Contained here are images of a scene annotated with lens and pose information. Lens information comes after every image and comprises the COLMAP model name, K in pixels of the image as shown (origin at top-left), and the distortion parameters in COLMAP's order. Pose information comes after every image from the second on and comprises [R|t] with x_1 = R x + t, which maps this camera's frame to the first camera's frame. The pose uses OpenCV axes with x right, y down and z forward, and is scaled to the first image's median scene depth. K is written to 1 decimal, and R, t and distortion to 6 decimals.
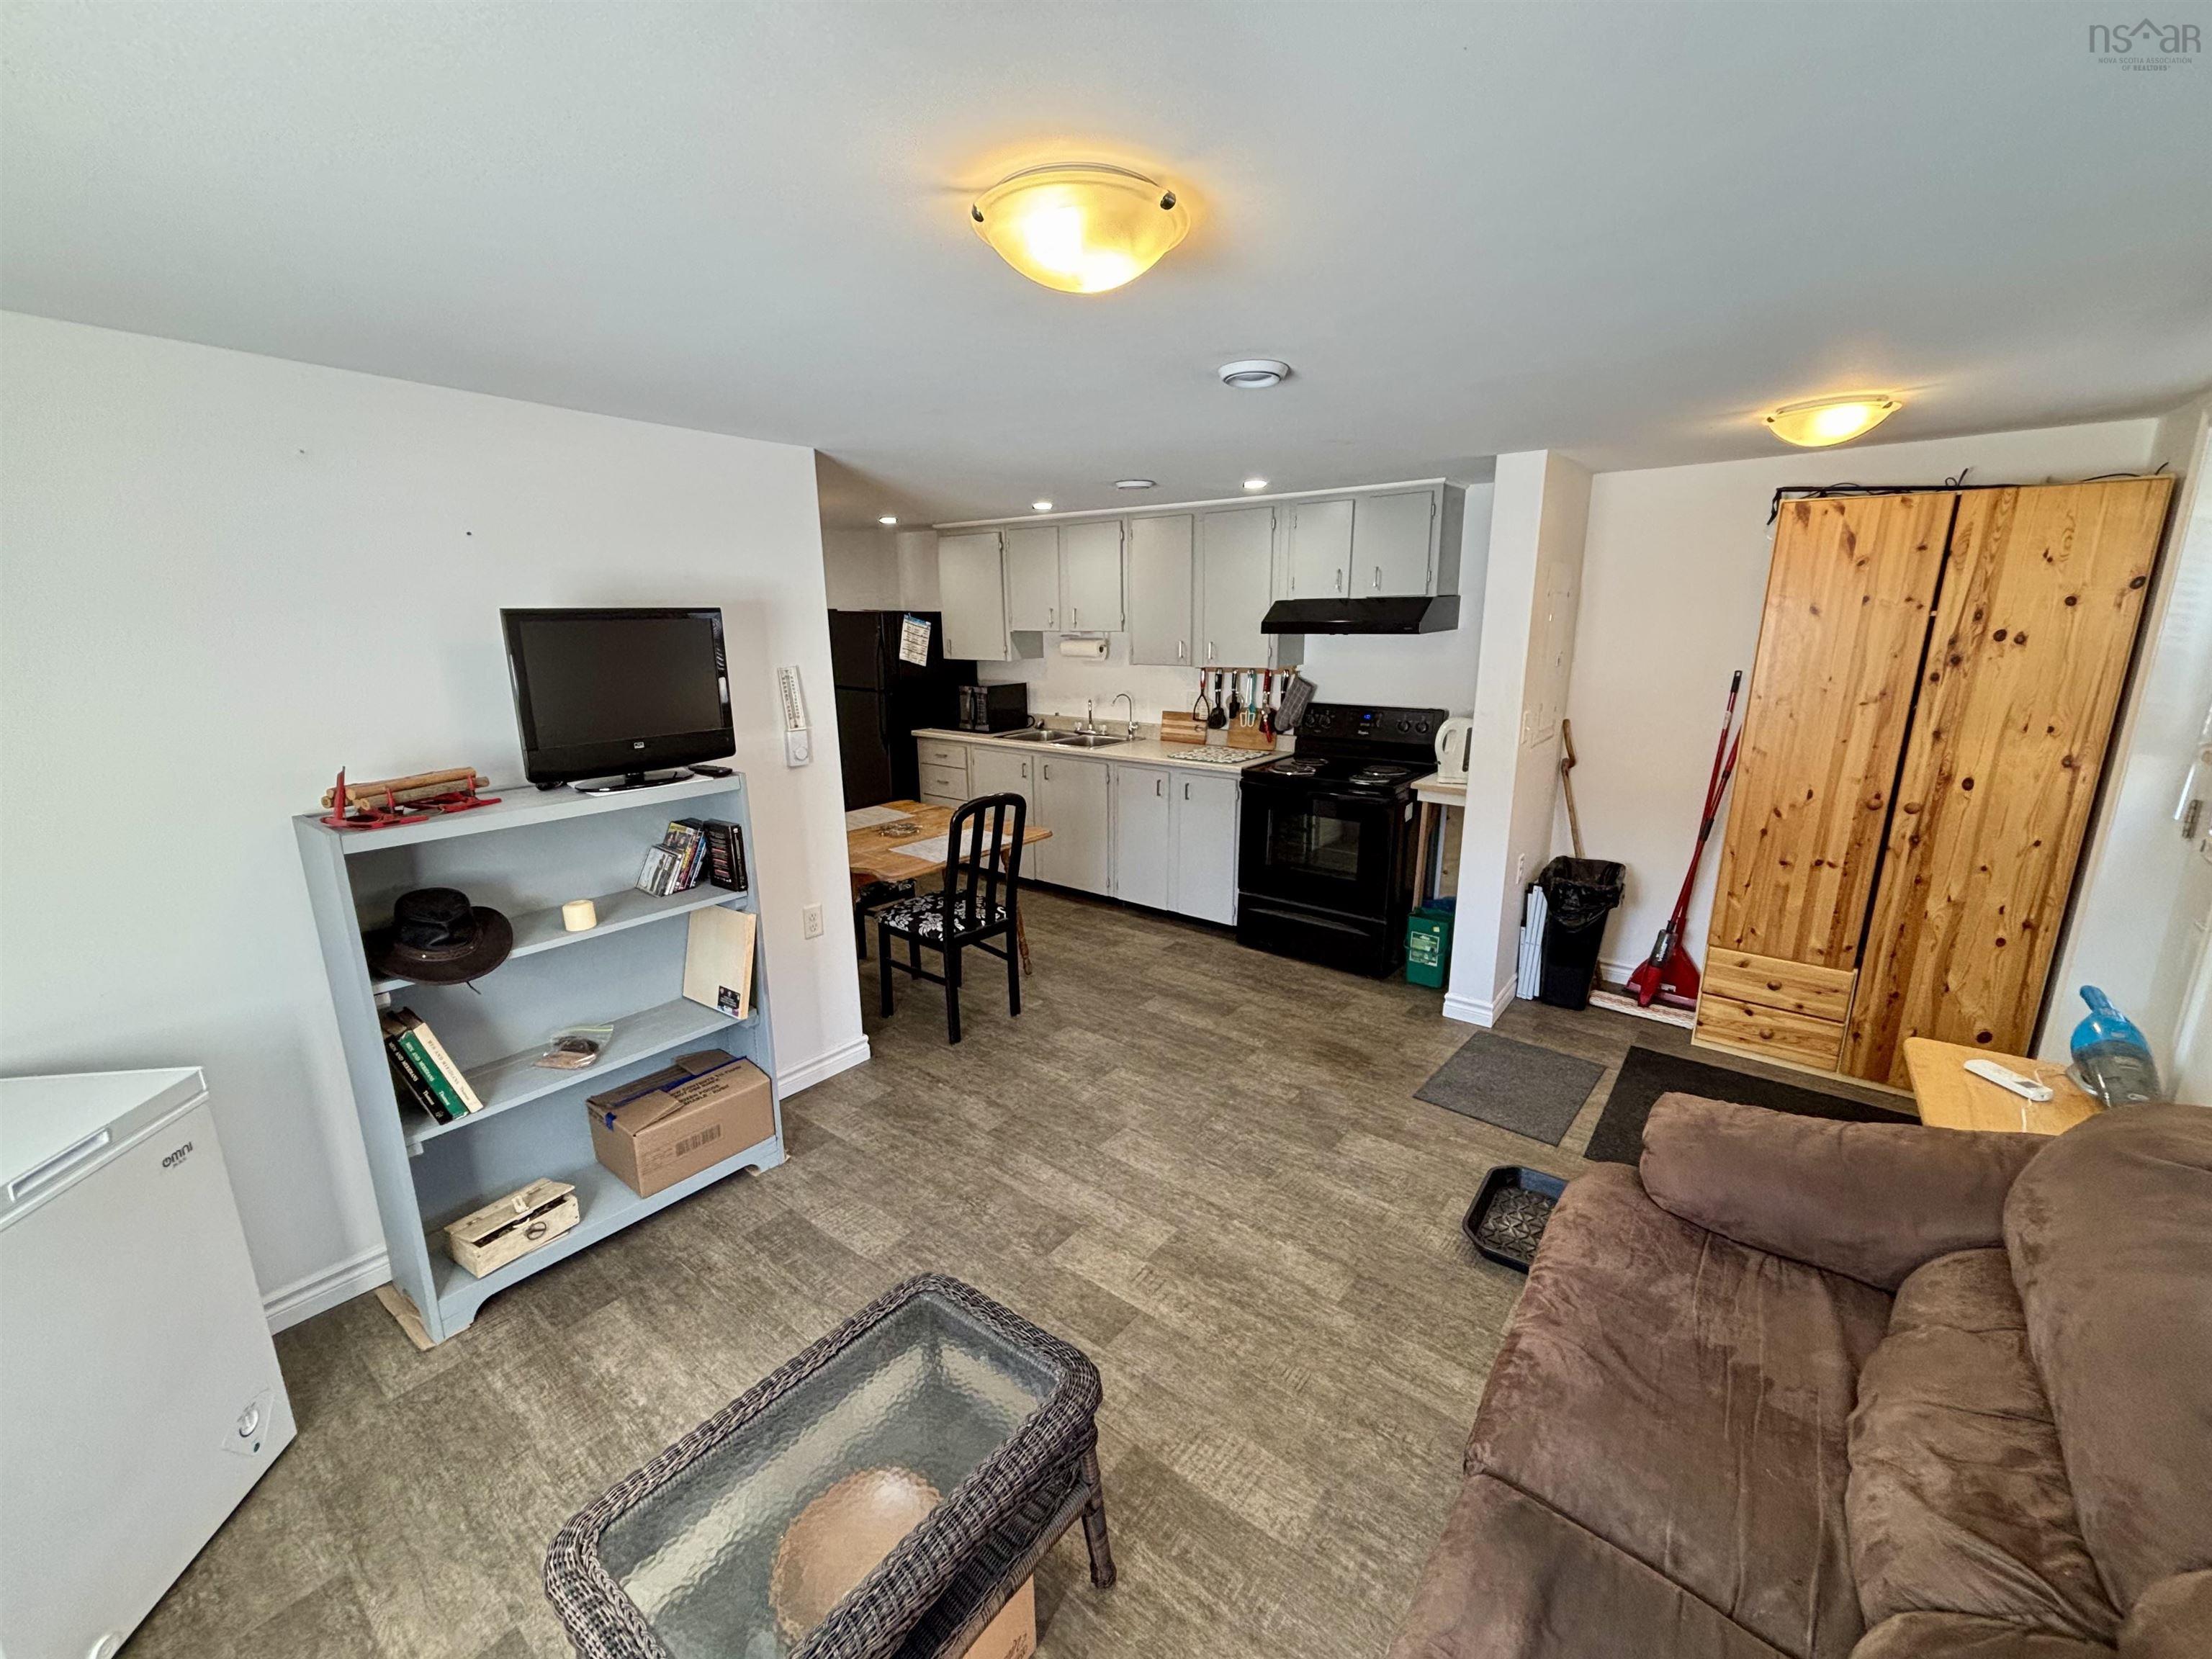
lens RADIAL K [[889.2, 0, 1107.4], [0, 889.2, 834.3], [0, 0, 1]] dist [0.084526, 0.000109]
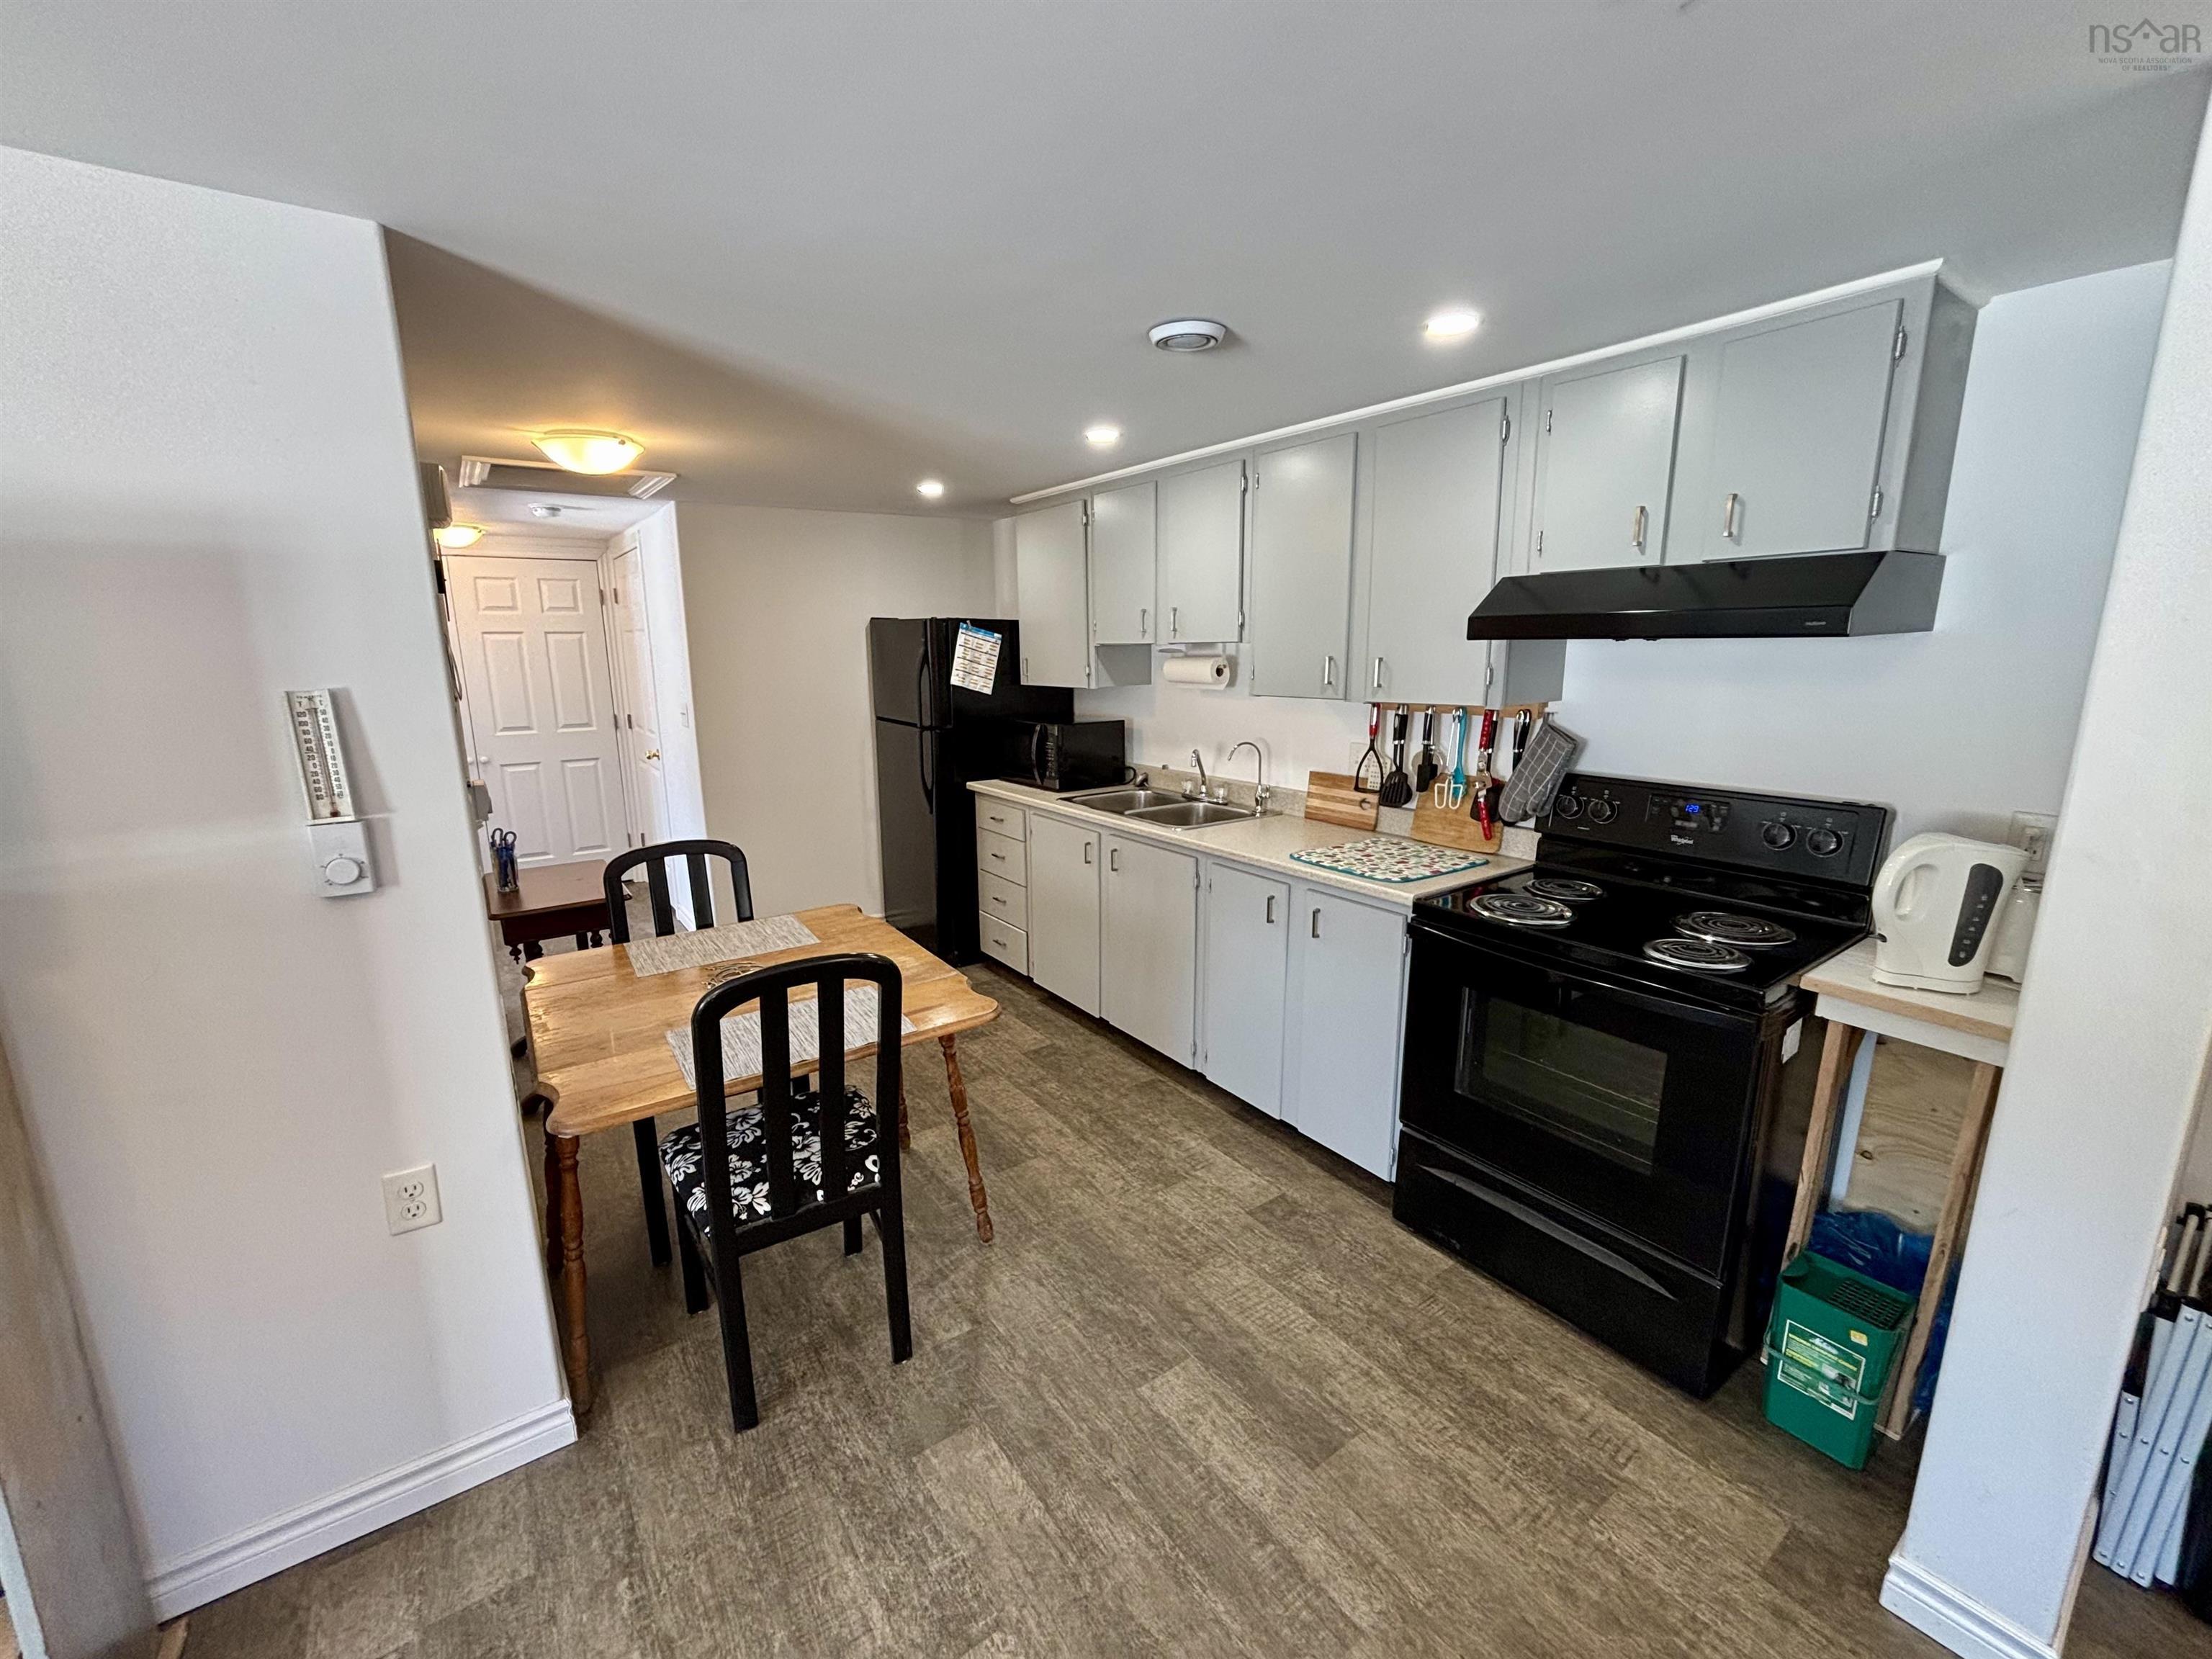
lens RADIAL K [[897.1, 0, 1100.9], [0, 897.1, 837.6], [0, 0, 1]] dist [-0.000627, 0.000648]
pose [[0.959527, 0.058913, -0.275386, 0.105570], [-0.067449, 0.997488, -0.021621, -0.076531], [0.273421, 0.039320, 0.961090, 0.404648]]
